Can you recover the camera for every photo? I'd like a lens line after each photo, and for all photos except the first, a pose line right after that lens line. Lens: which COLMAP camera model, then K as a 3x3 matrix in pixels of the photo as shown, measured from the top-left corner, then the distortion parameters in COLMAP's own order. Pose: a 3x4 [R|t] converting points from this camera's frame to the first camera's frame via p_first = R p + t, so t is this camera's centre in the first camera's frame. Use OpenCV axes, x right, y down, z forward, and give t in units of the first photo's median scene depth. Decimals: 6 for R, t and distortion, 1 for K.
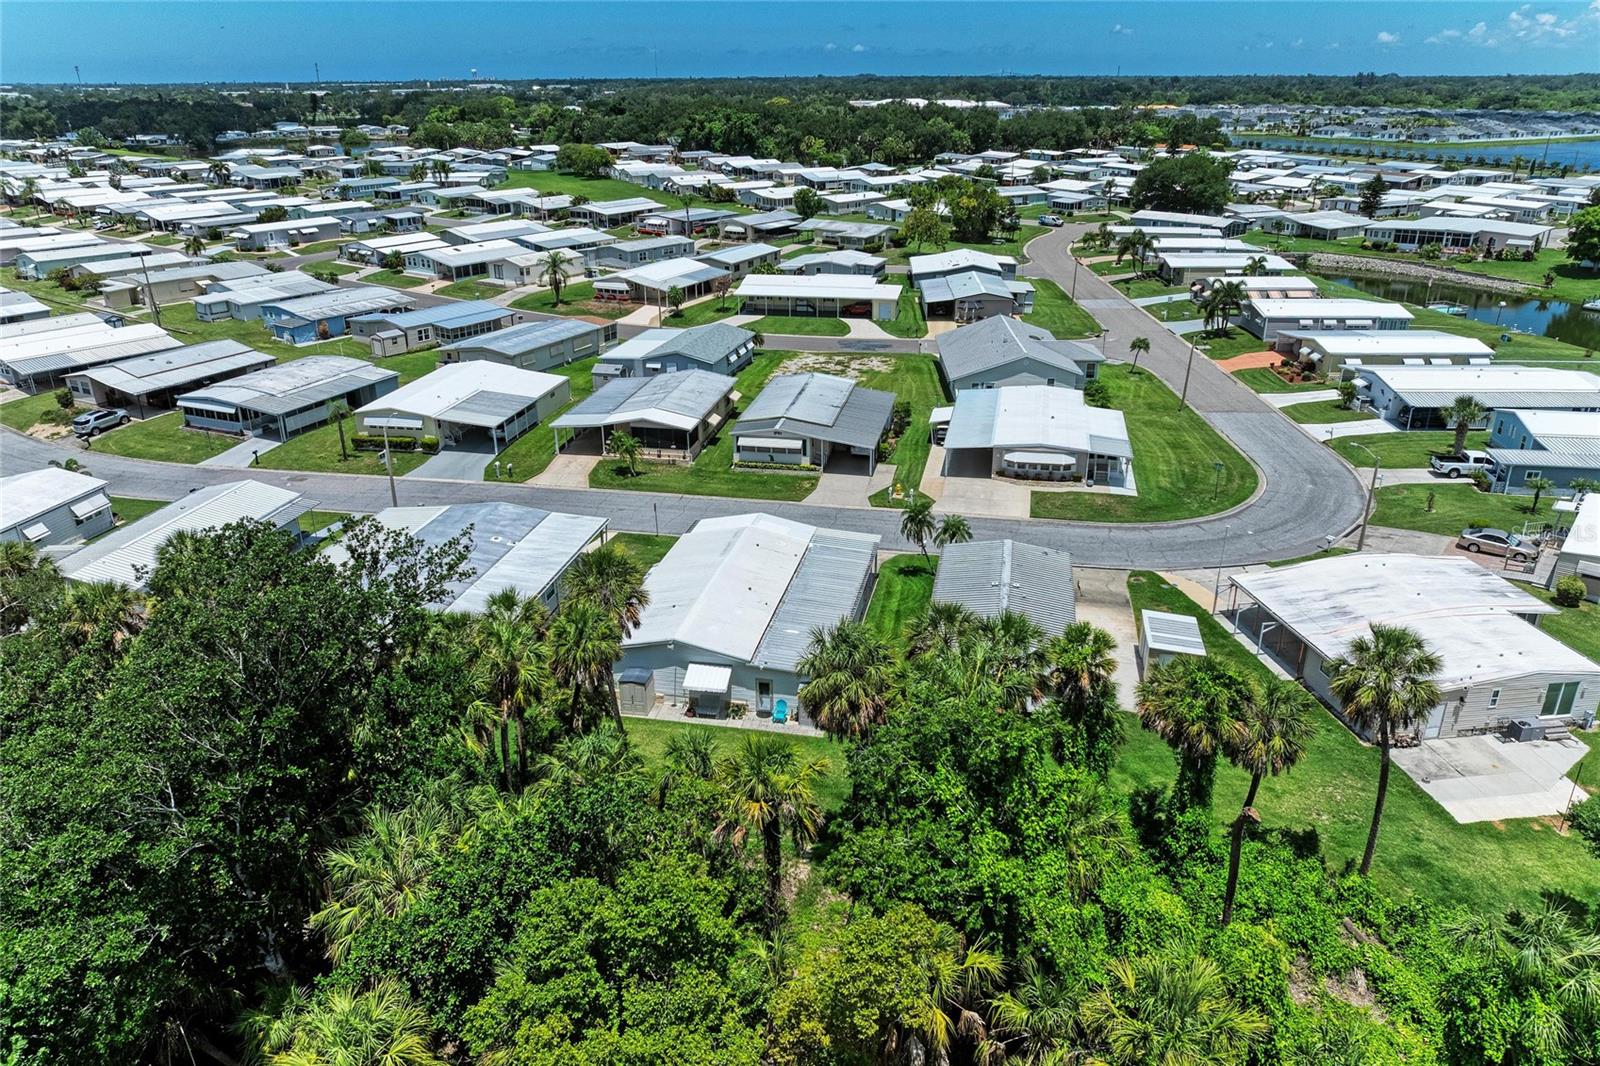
lens RADIAL K [[1119.6, 0, 813.7], [0, 1119.6, 540.7], [0, 0, 1]] dist [-0.008666, -0.008091]
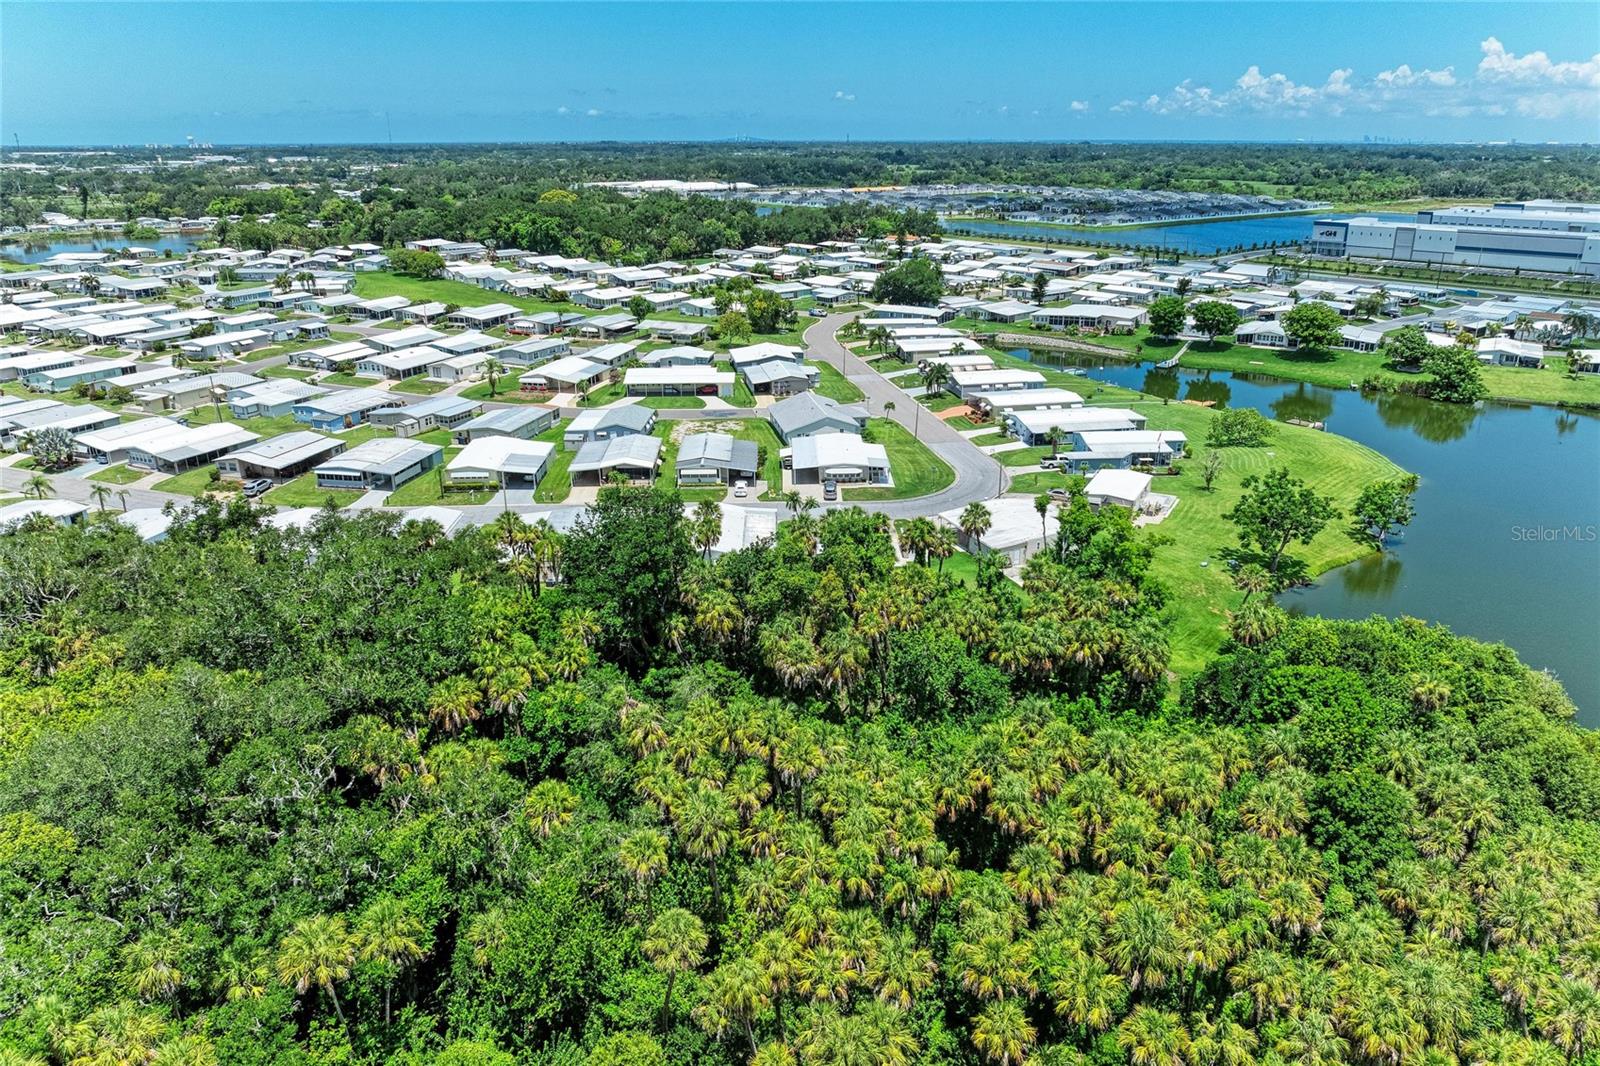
lens RADIAL K [[1119.6, 0, 813.7], [0, 1119.6, 540.7], [0, 0, 1]] dist [-0.008666, -0.008091]
pose [[0.976195, -0.072088, 0.204566, -0.121637], [0.081936, 0.995832, -0.040072, 0.057786], [-0.200825, 0.055879, 0.978032, -0.418048]]
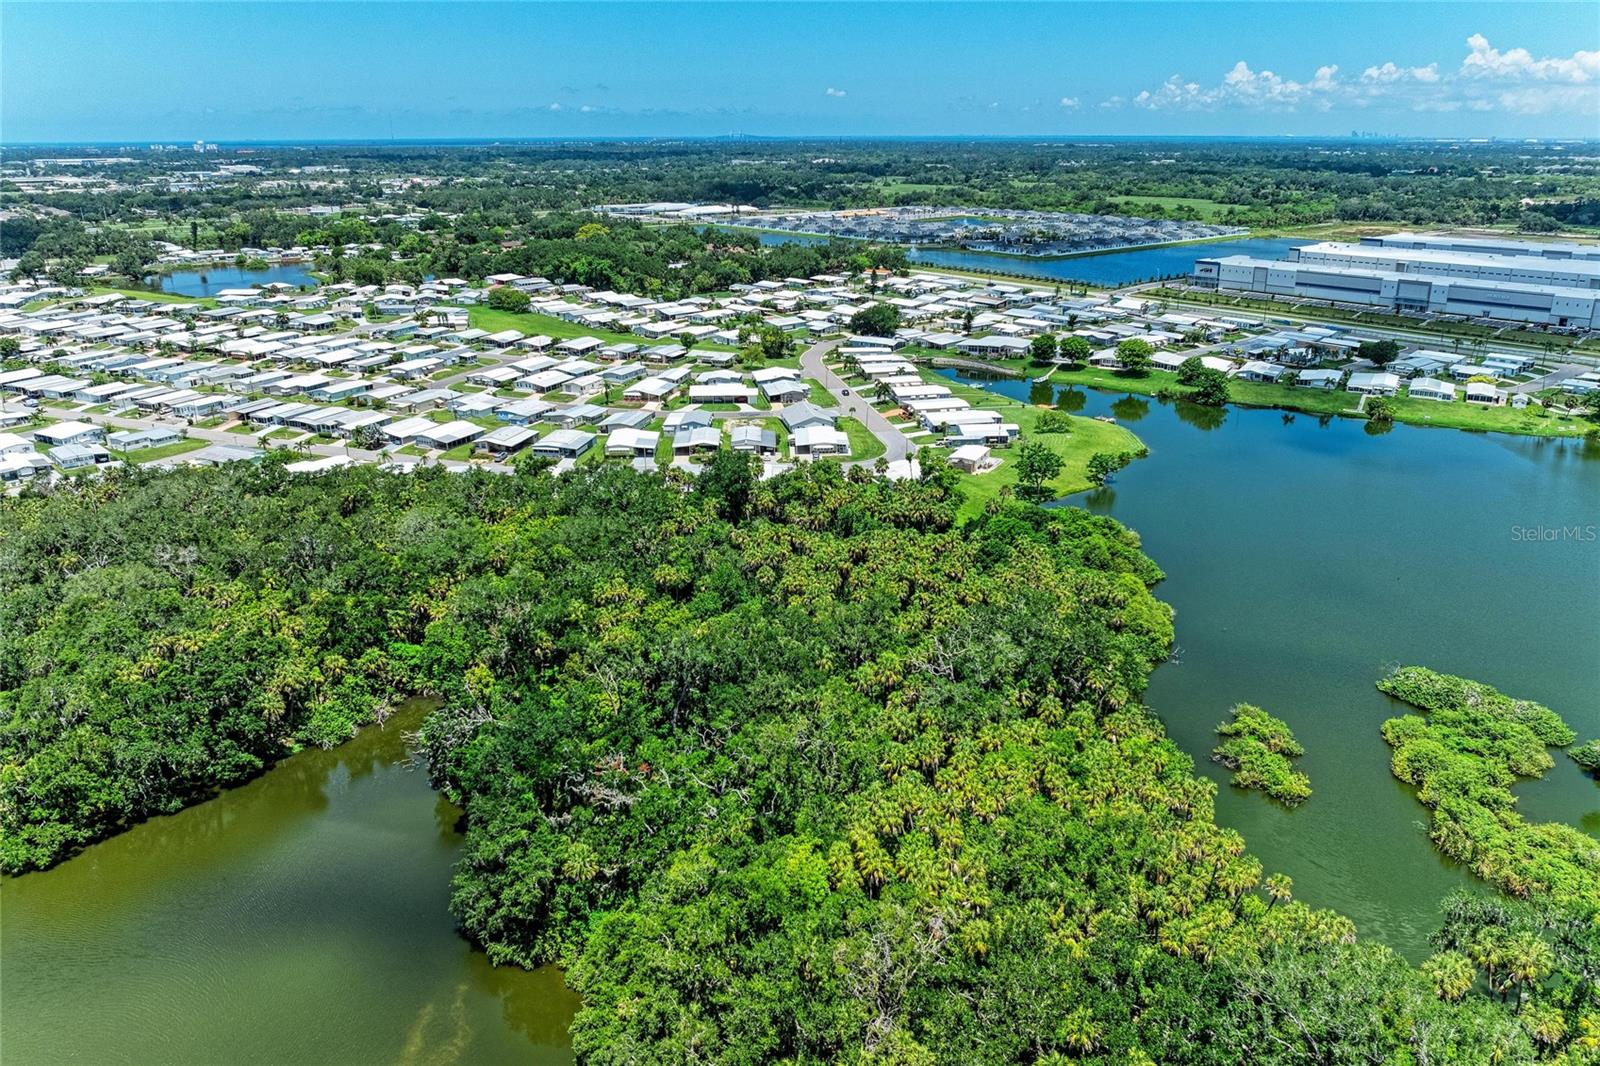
lens RADIAL K [[1119.6, 0, 813.7], [0, 1119.6, 540.7], [0, 0, 1]] dist [-0.008666, -0.008091]
pose [[0.975043, -0.077310, 0.208123, -0.282903], [0.086305, 0.995672, -0.034480, 0.165083], [-0.204556, 0.051581, 0.977495, -1.171644]]
